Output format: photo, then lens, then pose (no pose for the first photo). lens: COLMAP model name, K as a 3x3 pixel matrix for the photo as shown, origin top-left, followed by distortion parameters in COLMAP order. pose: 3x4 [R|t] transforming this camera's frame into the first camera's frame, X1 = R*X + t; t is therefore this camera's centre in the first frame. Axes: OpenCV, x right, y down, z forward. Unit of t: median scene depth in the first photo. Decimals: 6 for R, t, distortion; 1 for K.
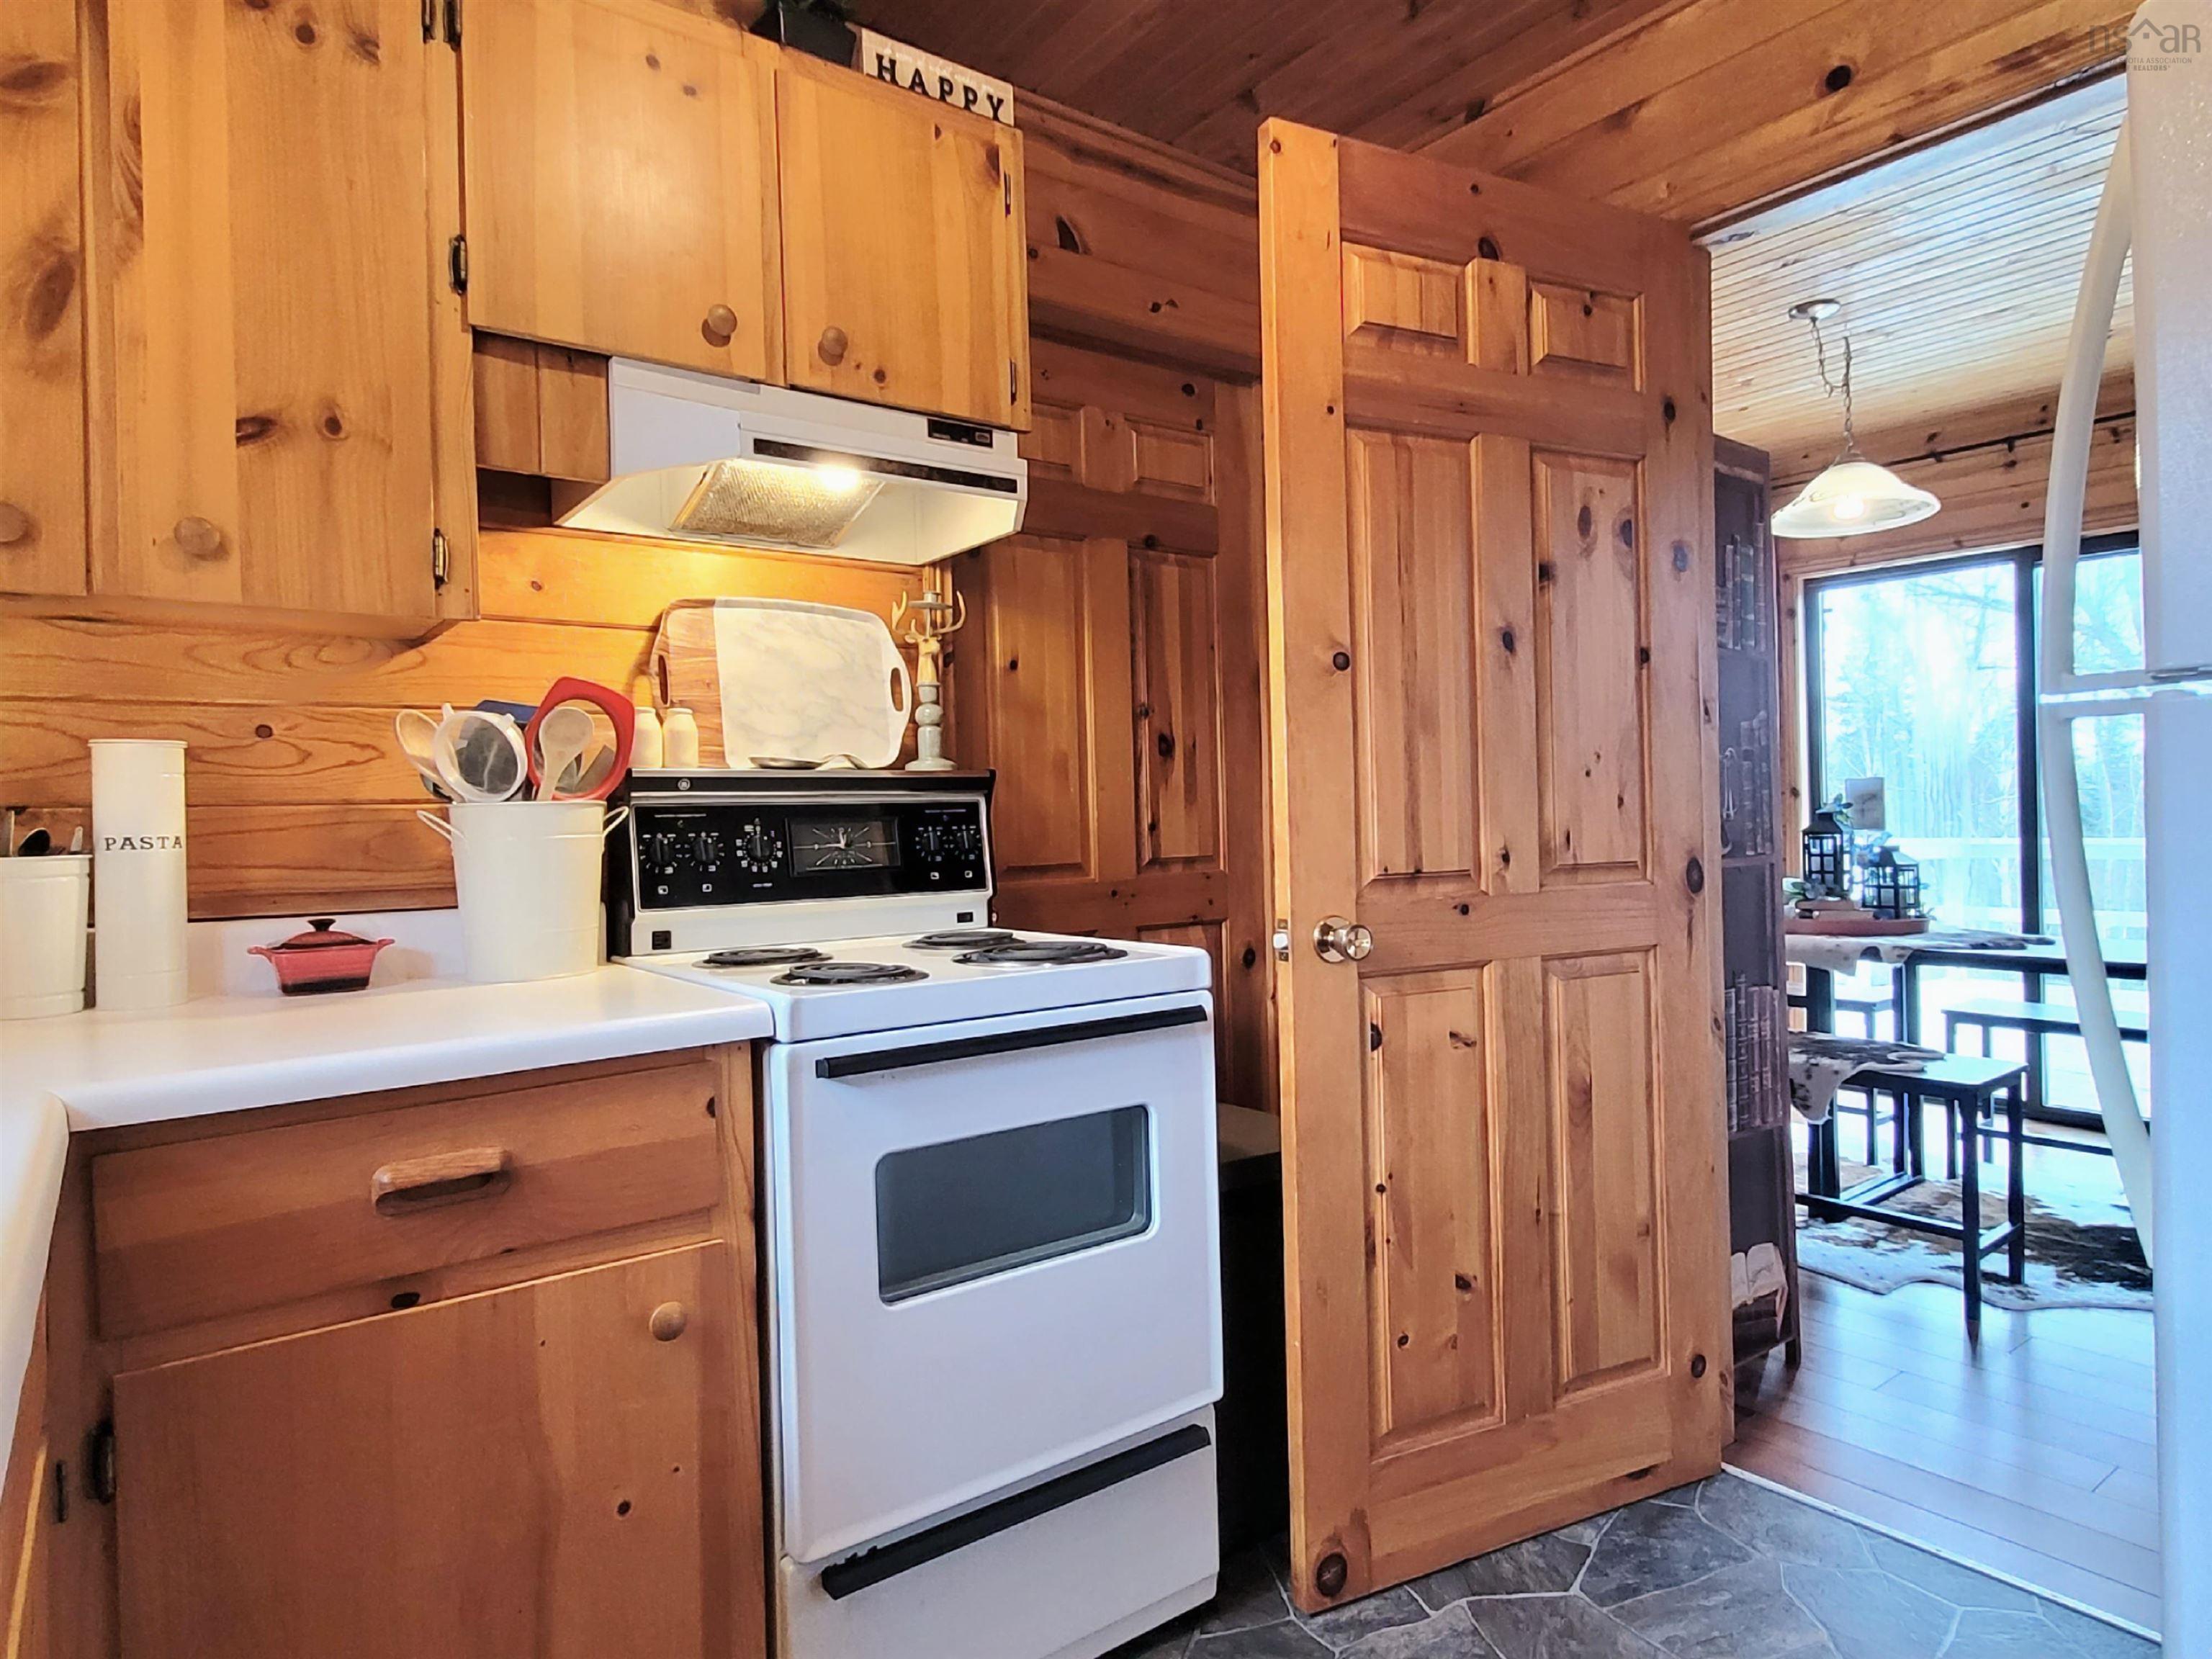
lens RADIAL K [[1270.7, 0, 1106.8], [0, 1270.7, 825.2], [0, 0, 1]] dist [0.002420, 0.001112]
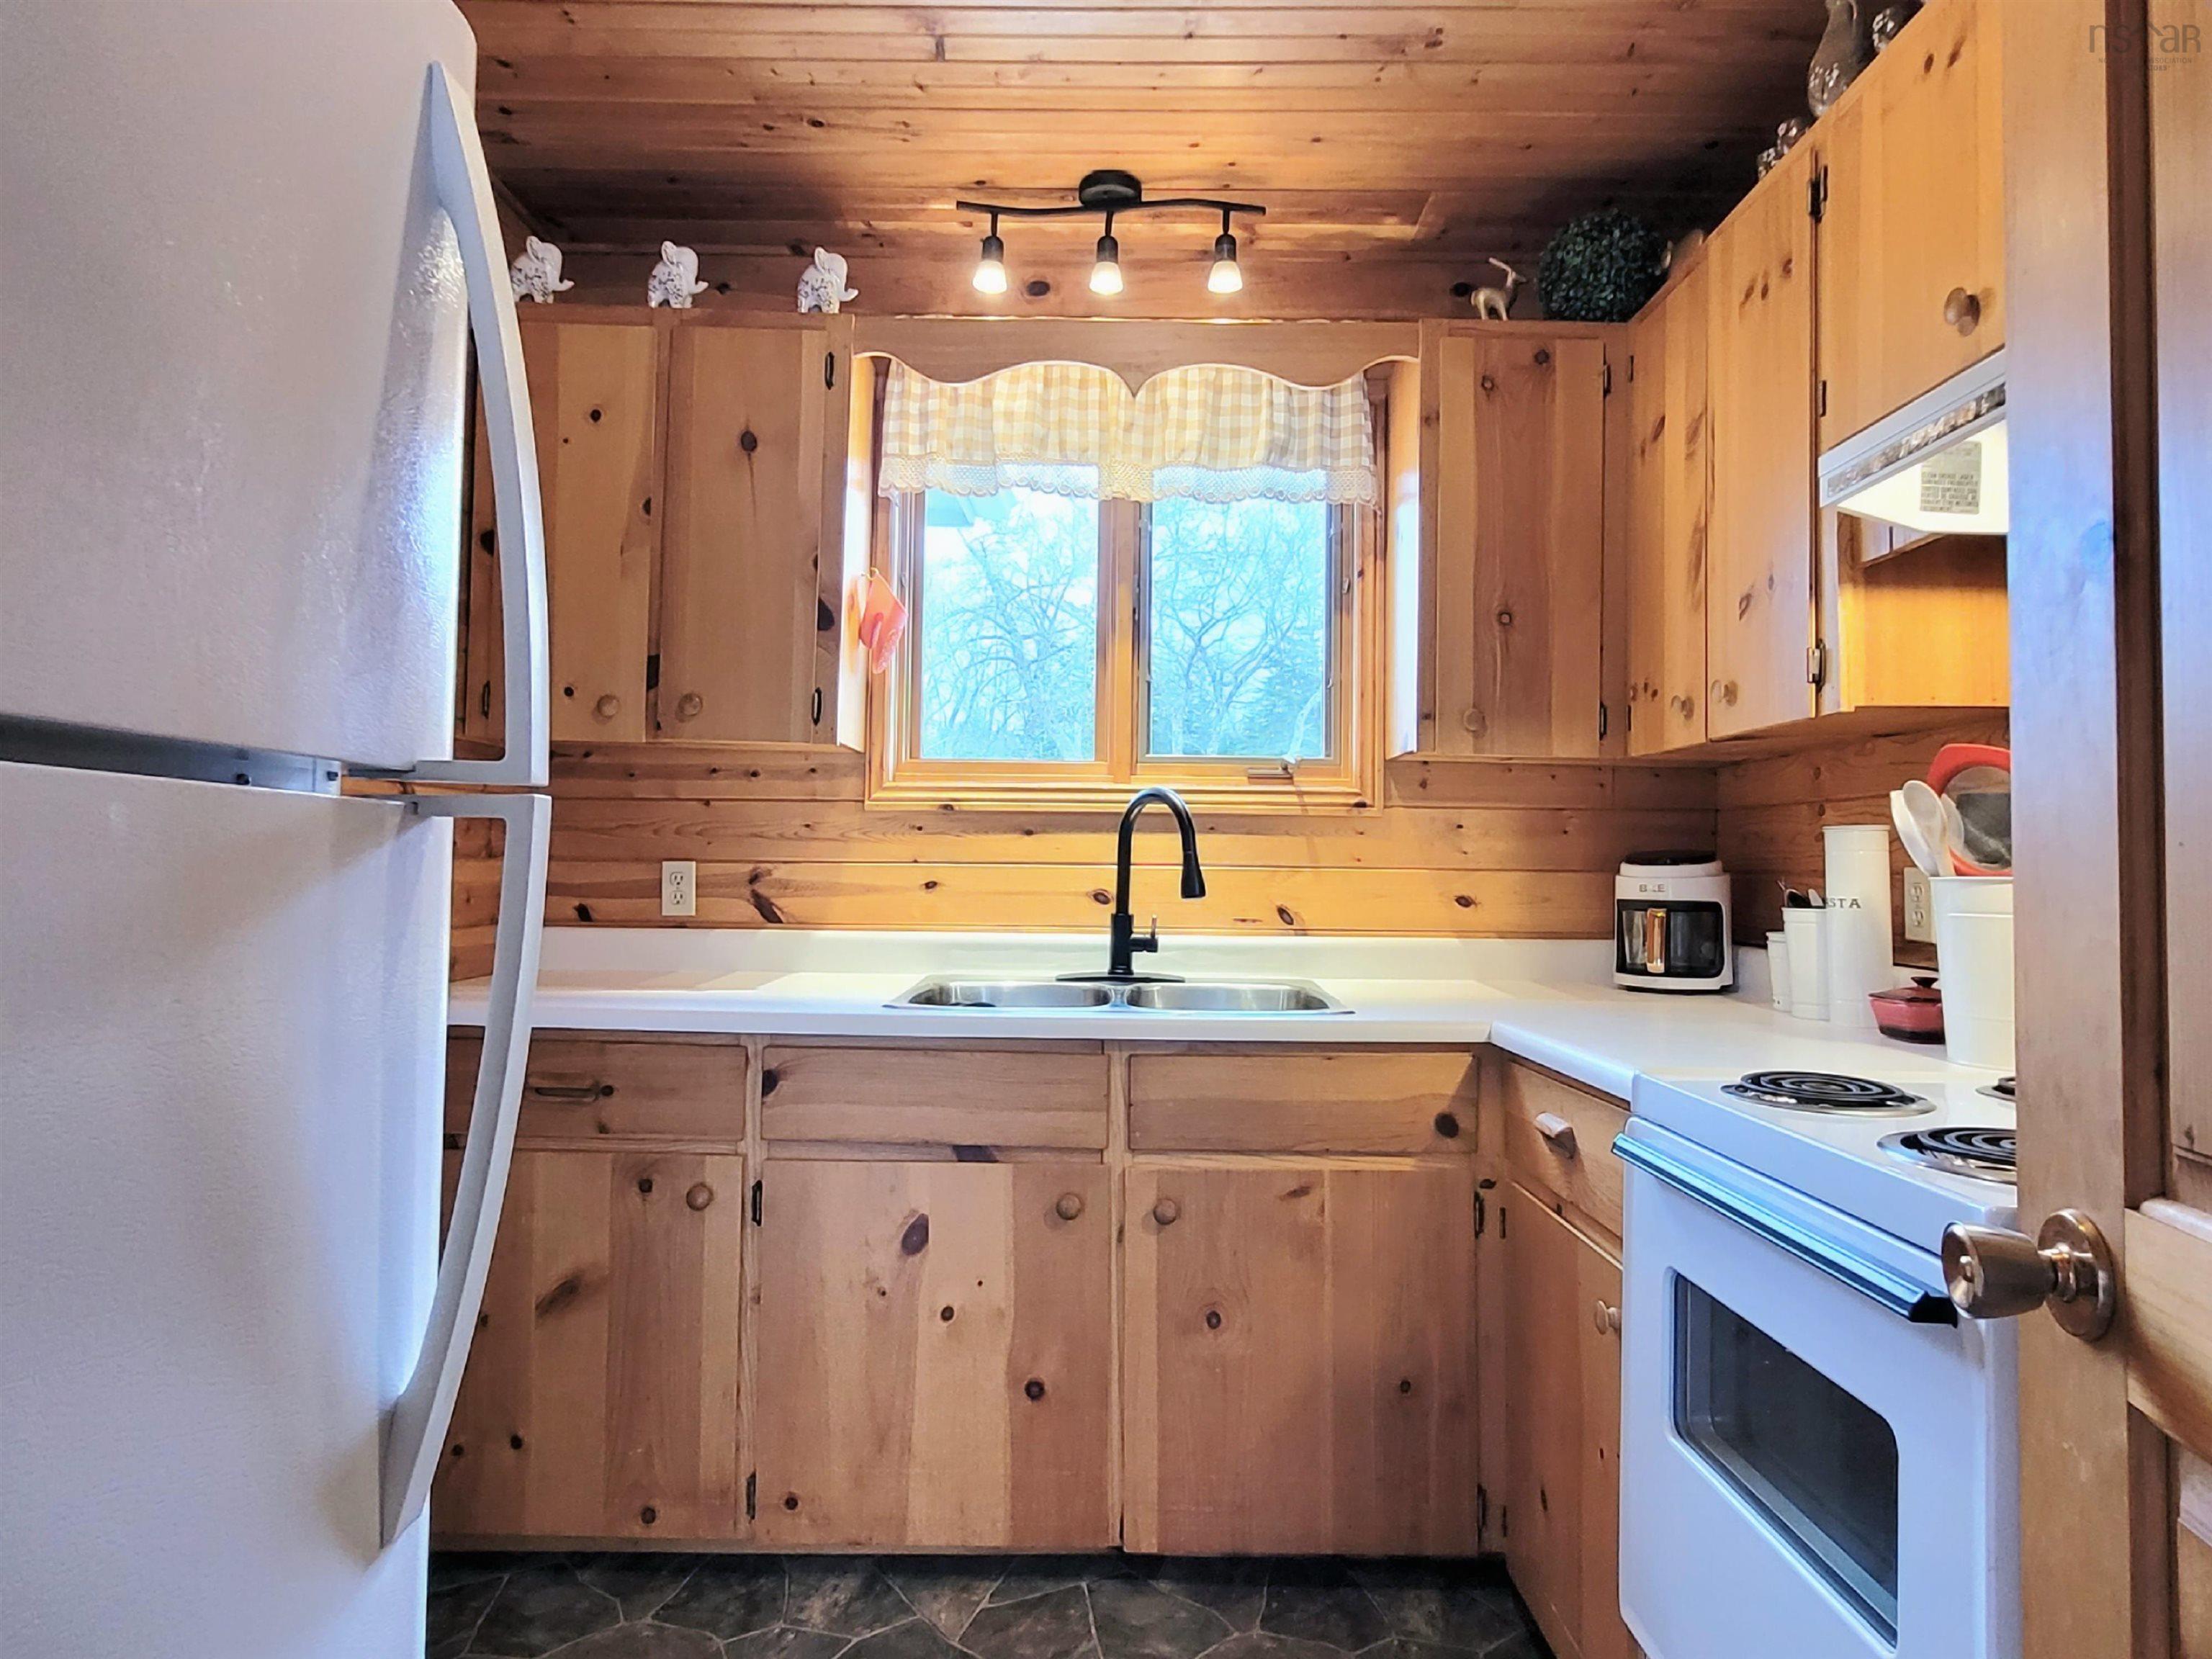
lens RADIAL K [[1270.7, 0, 1106.8], [0, 1270.7, 825.2], [0, 0, 1]] dist [0.002420, 0.001112]
pose [[-0.606537, -0.008279, -0.795012, 0.445576], [0.000513, 0.999941, -0.010805, -0.029729], [0.795055, -0.006962, -0.606498, 0.676679]]
